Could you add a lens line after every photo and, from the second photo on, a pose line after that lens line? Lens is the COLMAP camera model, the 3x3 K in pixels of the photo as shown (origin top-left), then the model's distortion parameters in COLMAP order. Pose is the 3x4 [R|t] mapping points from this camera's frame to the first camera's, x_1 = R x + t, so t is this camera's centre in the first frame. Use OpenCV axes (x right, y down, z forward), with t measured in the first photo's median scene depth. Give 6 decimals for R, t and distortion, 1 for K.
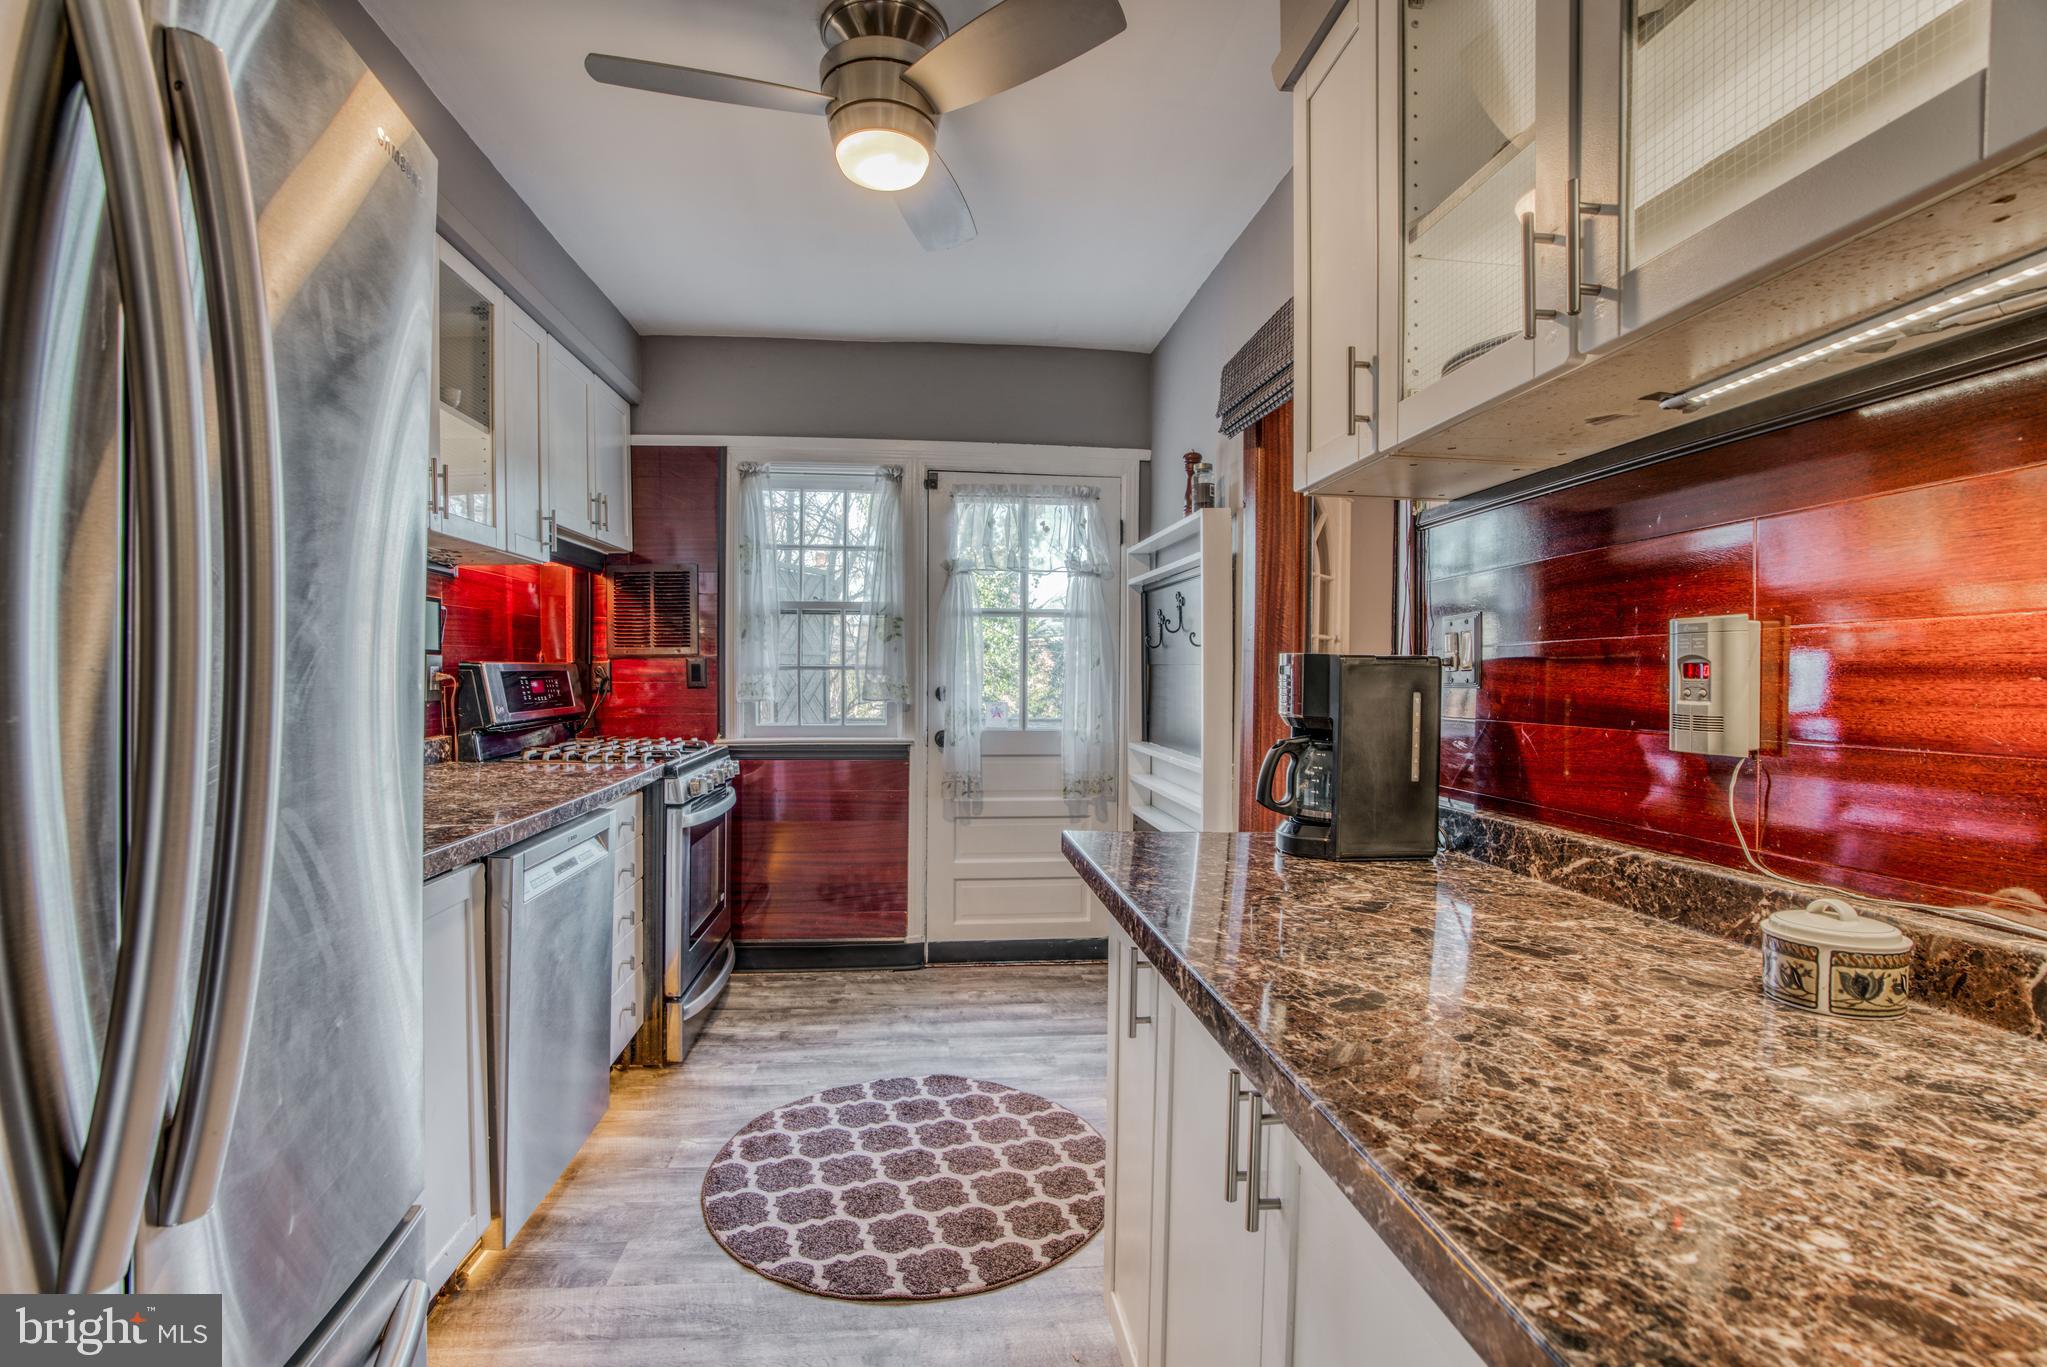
lens RADIAL K [[938.4, 0, 1006.6], [0, 938.4, 691.4], [0, 0, 1]] dist [-0.073213, 0.029927]
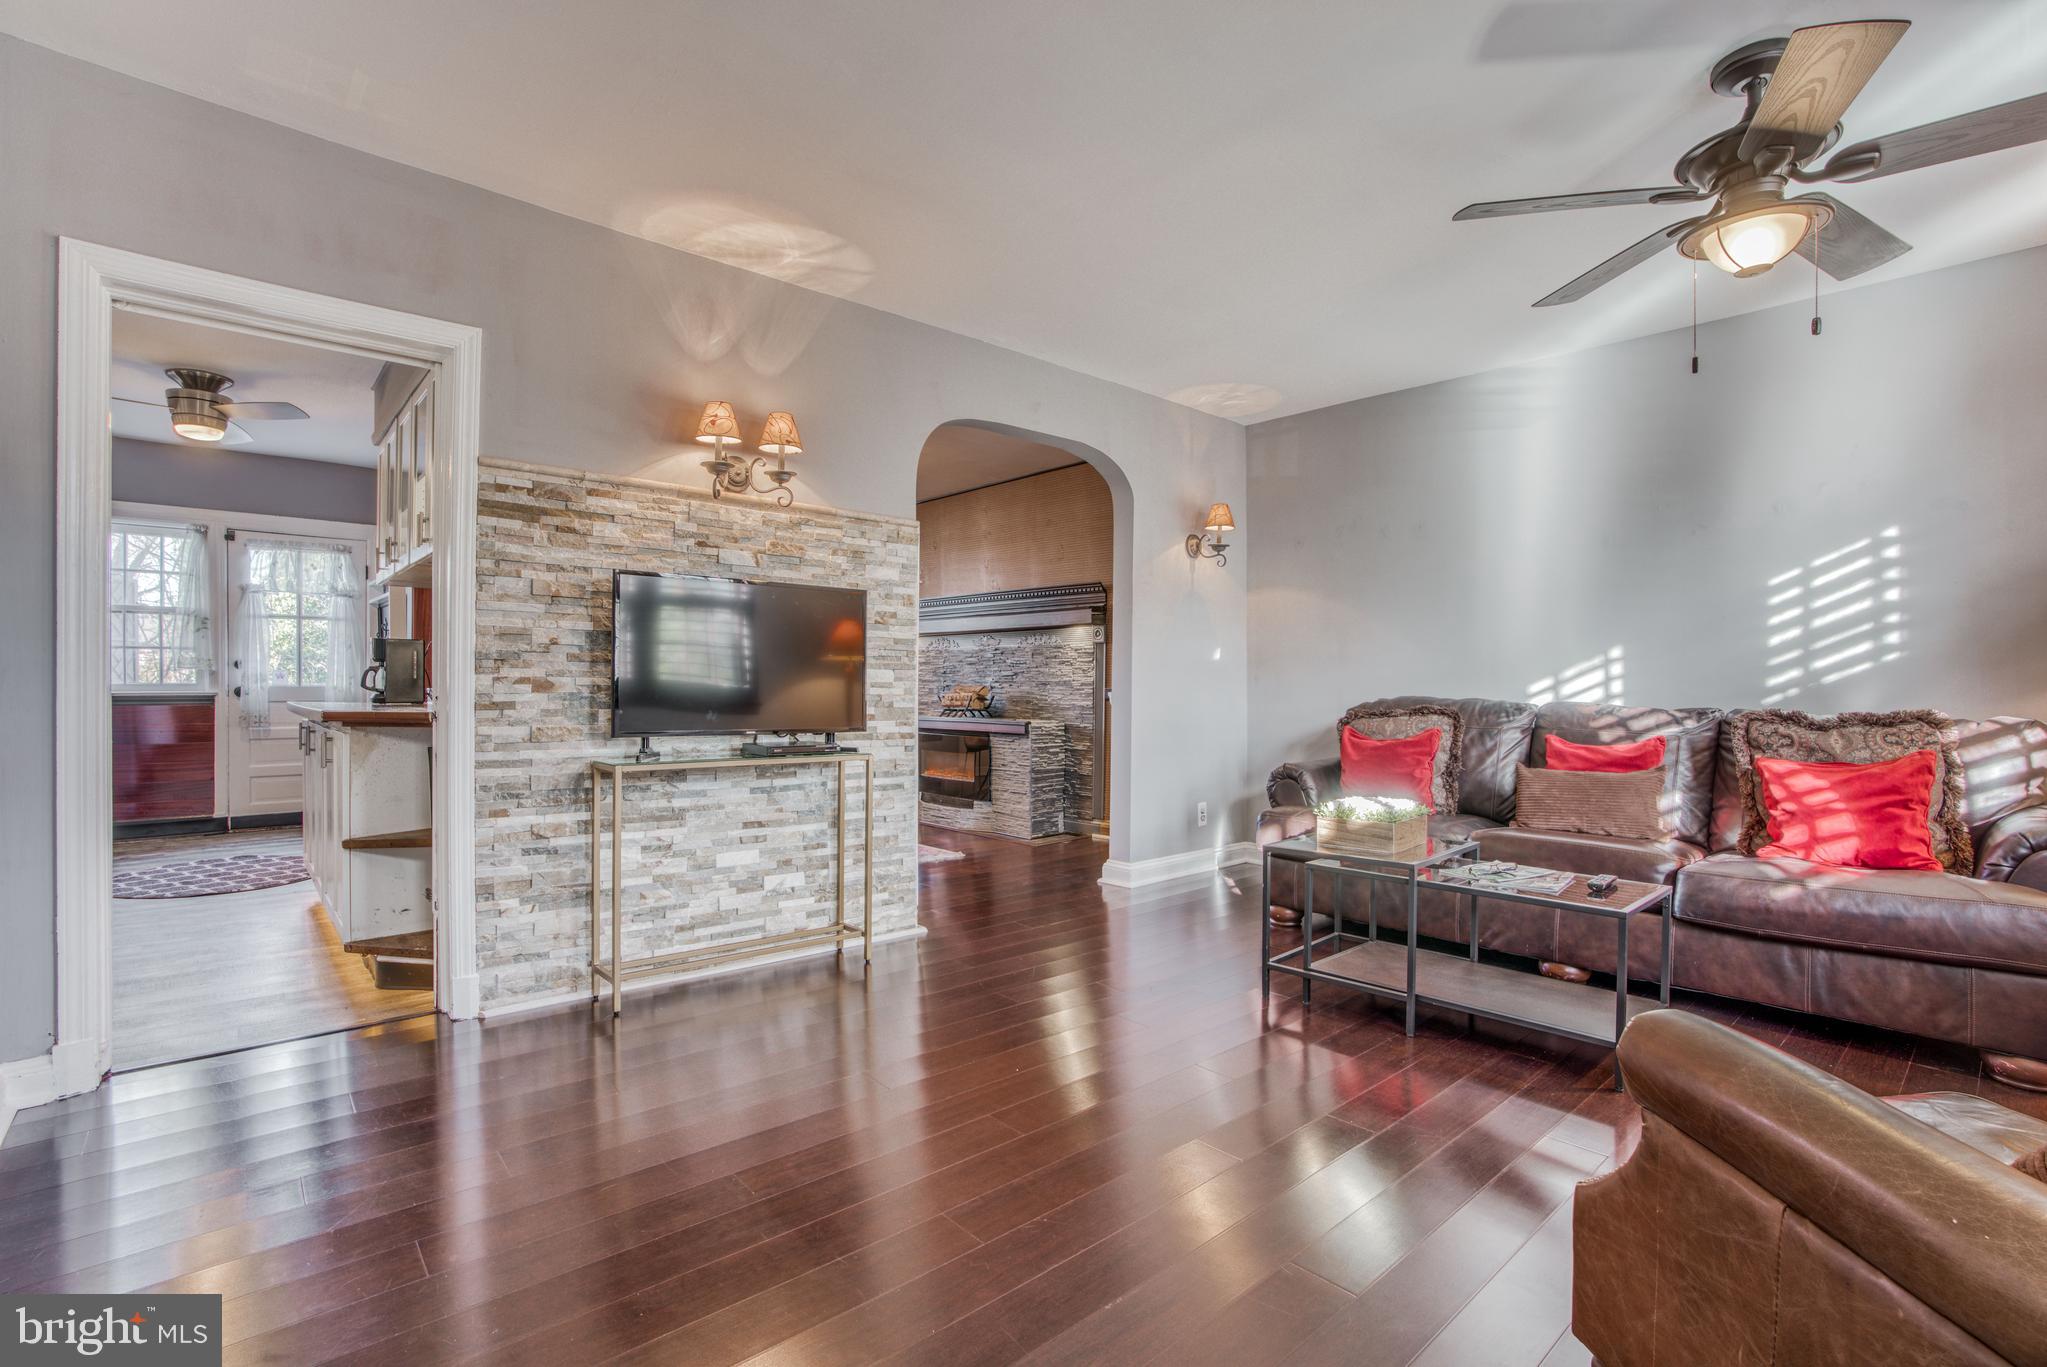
lens RADIAL K [[938.4, 0, 1006.6], [0, 938.4, 691.4], [0, 0, 1]] dist [-0.073213, 0.029927]
pose [[0.813727, -0.009869, 0.581163, 0.114340], [0.013095, 0.999913, -0.001356, 0.075319], [-0.581100, 0.008714, 0.813786, -1.167999]]
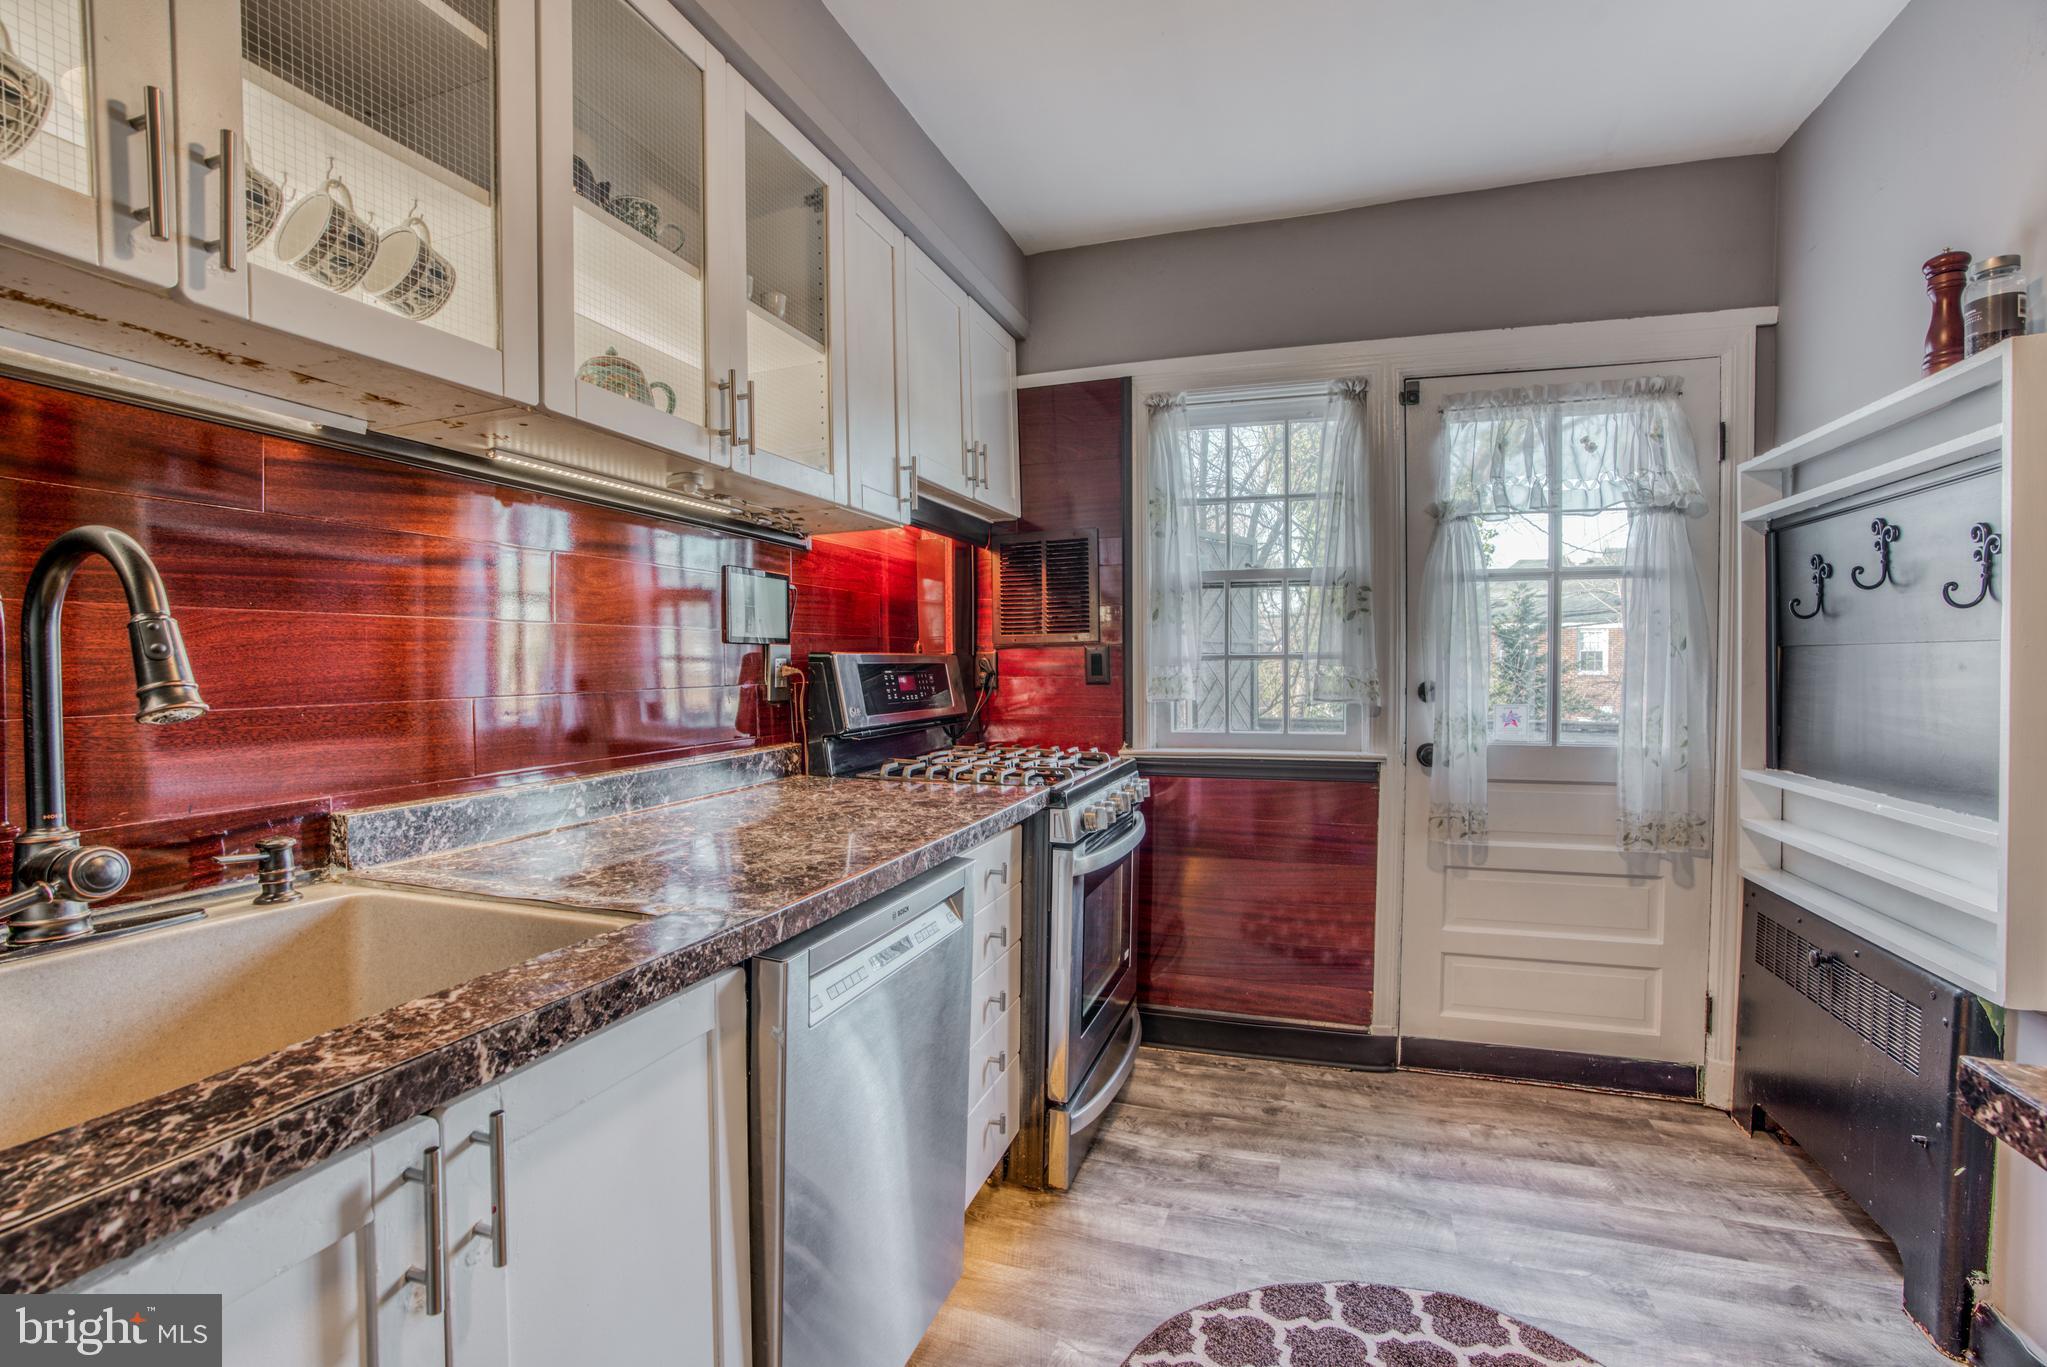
lens RADIAL K [[938.4, 0, 1006.6], [0, 938.4, 691.4], [0, 0, 1]] dist [-0.073213, 0.029927]
pose [[0.908648, 0.002299, -0.417557, -0.071373], [0.000362, 0.999980, 0.006294, -0.002575], [0.417563, -0.005870, 0.908629, 0.248723]]
